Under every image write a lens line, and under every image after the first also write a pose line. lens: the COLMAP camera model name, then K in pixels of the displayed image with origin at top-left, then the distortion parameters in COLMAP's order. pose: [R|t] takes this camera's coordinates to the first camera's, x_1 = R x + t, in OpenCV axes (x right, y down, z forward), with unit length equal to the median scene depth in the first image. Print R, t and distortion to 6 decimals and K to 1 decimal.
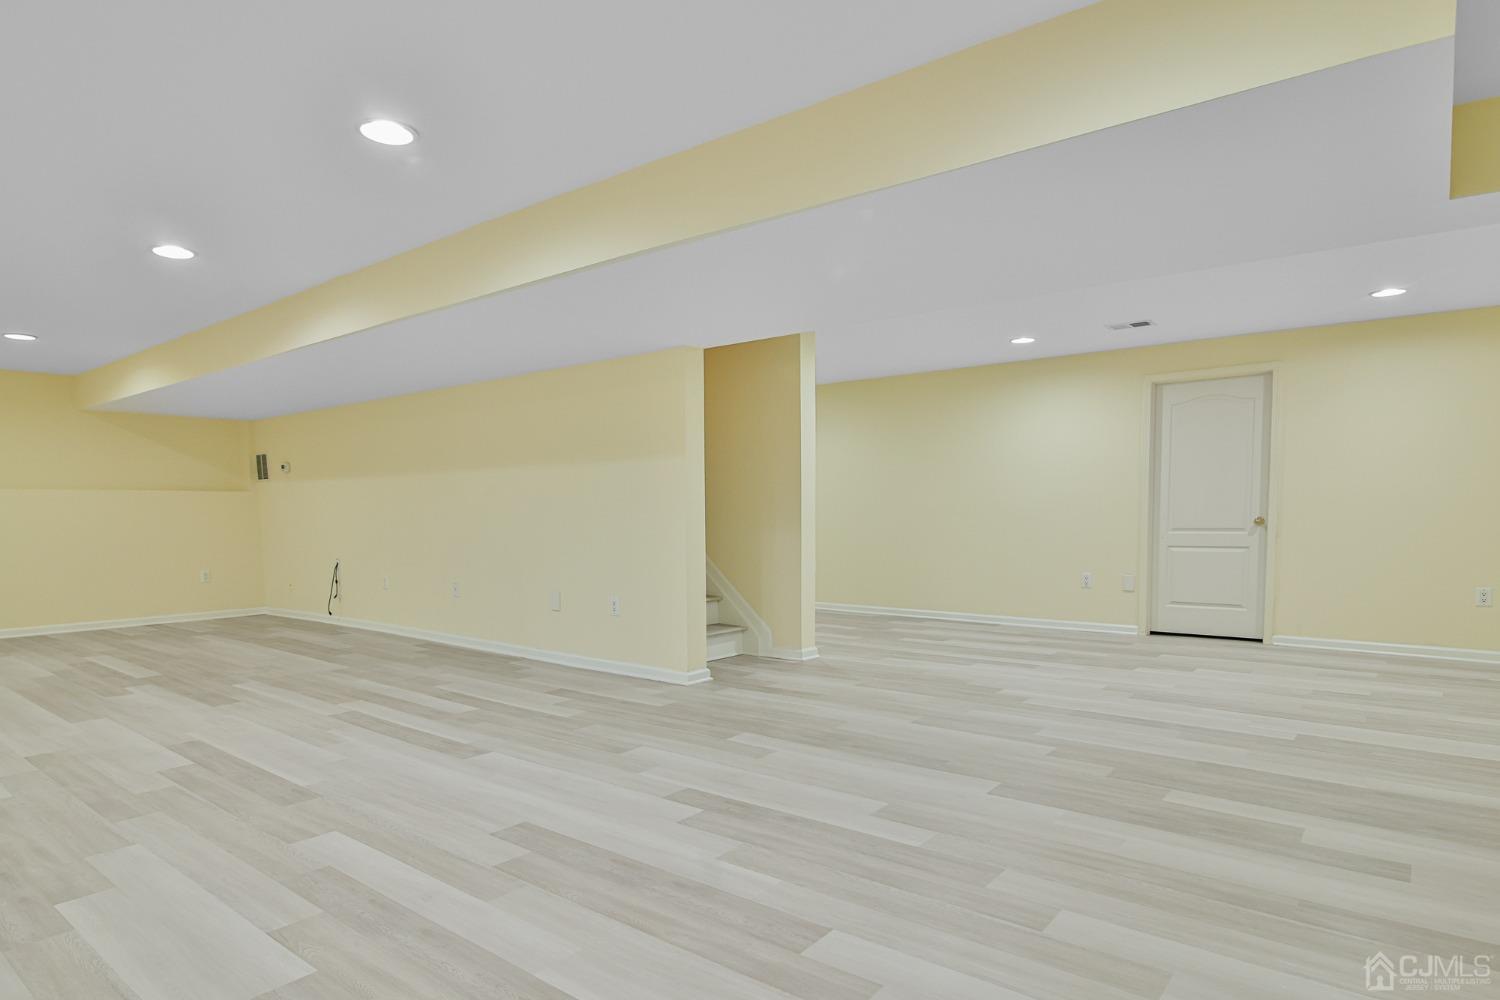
lens RADIAL K [[831.0, 0, 750.0], [0, 831.0, 500.0], [0, 0, 1]] dist [0.000921, 0.000115]
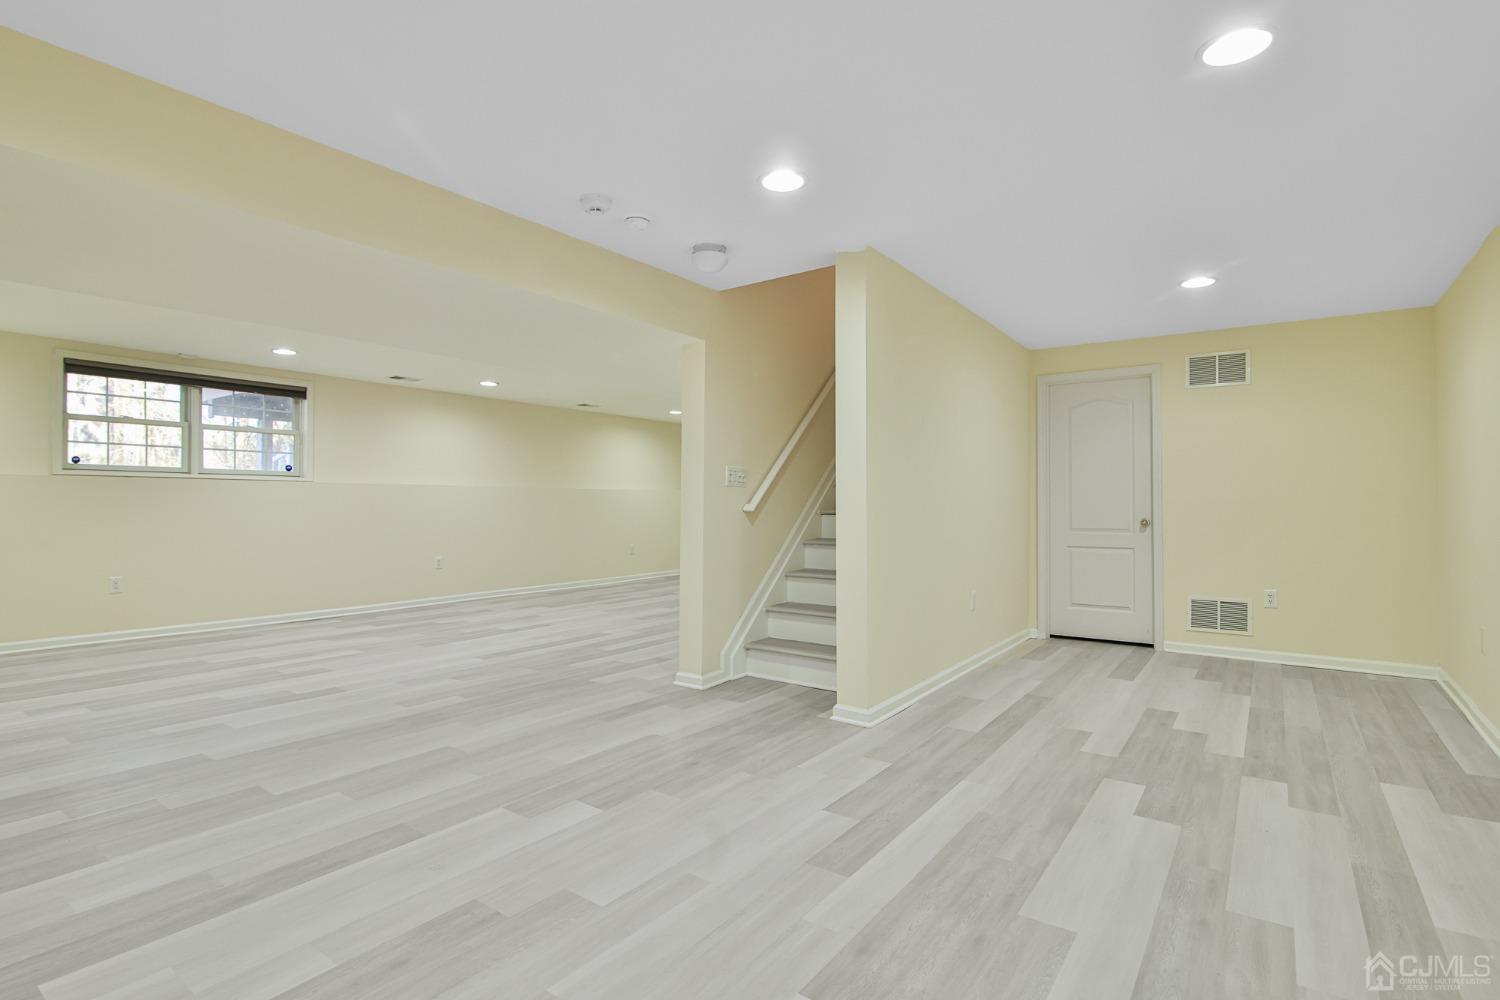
lens RADIAL K [[727.0, 0, 750.0], [0, 727.0, 500.0], [0, 0, 1]] dist [-0.012768, -0.000098]
pose [[0.037099, -0.016450, -0.999176, 0.812385], [0.011892, 0.999801, -0.016019, 0.014956], [0.999241, -0.011288, 0.037287, 1.063073]]
